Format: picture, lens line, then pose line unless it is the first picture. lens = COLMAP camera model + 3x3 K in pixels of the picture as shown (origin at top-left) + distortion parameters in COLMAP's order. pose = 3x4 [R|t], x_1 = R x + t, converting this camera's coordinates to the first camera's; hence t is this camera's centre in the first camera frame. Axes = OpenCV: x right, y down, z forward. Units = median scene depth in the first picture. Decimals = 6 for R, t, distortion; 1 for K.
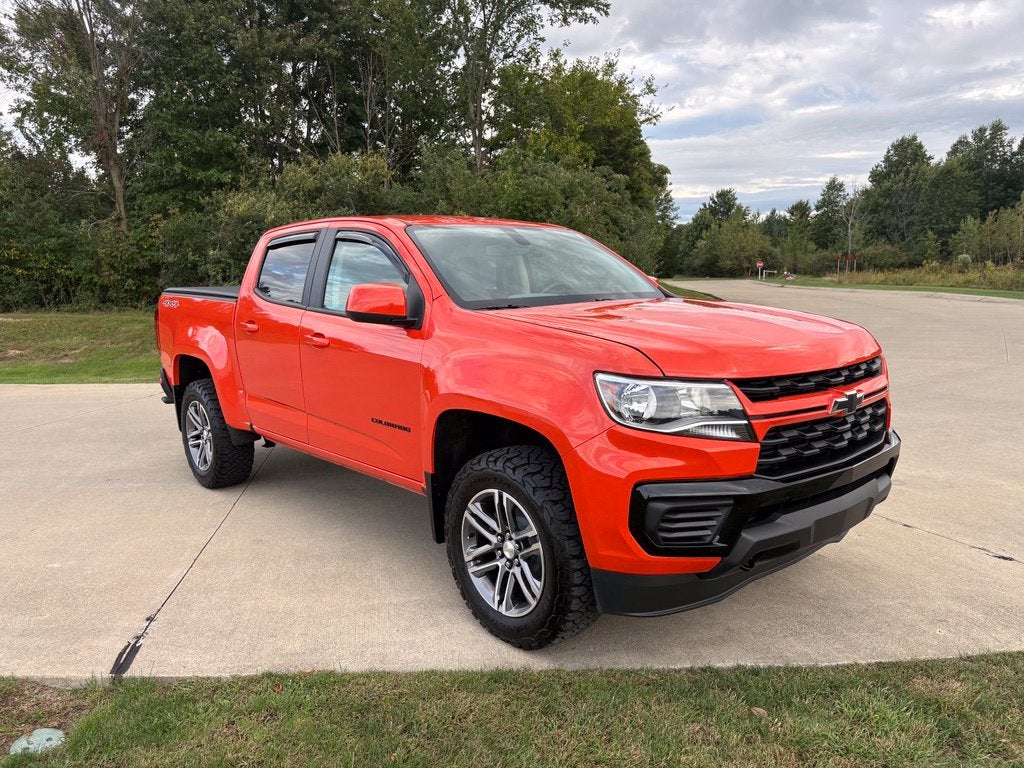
lens RADIAL K [[793.3, 0, 513.0], [0, 793.3, 385.9], [0, 0, 1]] dist [0.024576, -0.026906]
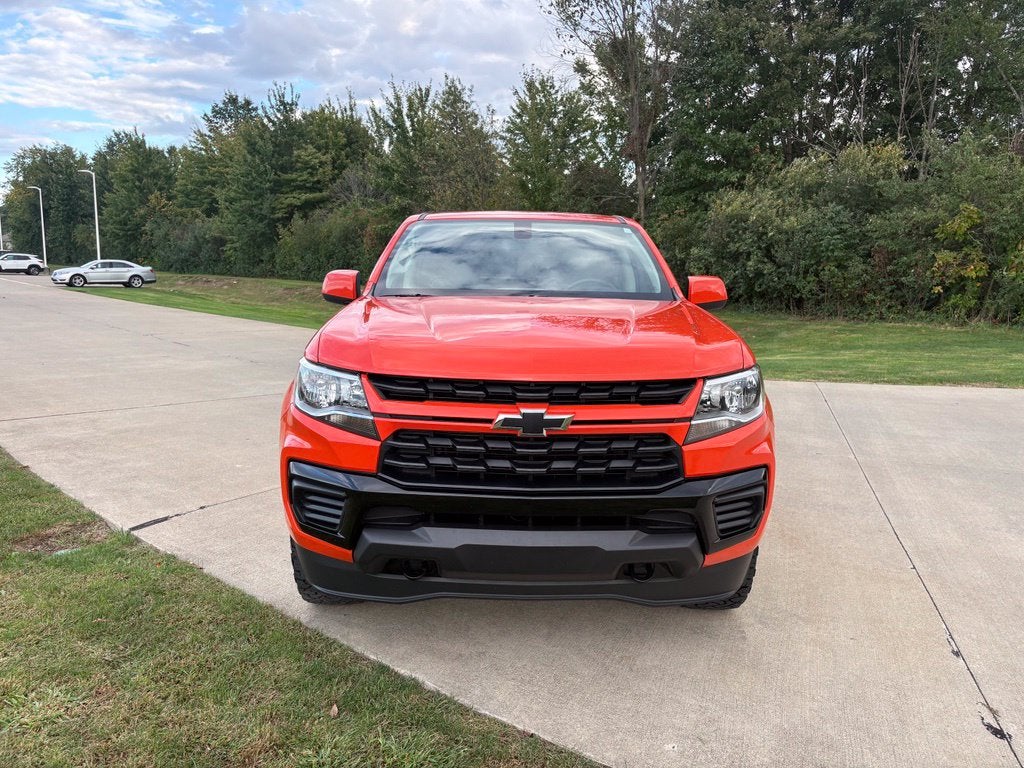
lens RADIAL K [[791.2, 0, 491.8], [0, 791.2, 372.1], [0, 0, 1]] dist [0.039094, -0.058561]
pose [[0.770880, 0.119609, -0.625650, 0.949040], [-0.129690, 0.991110, 0.029682, -0.055026], [0.623638, 0.058260, 0.779539, 0.305218]]
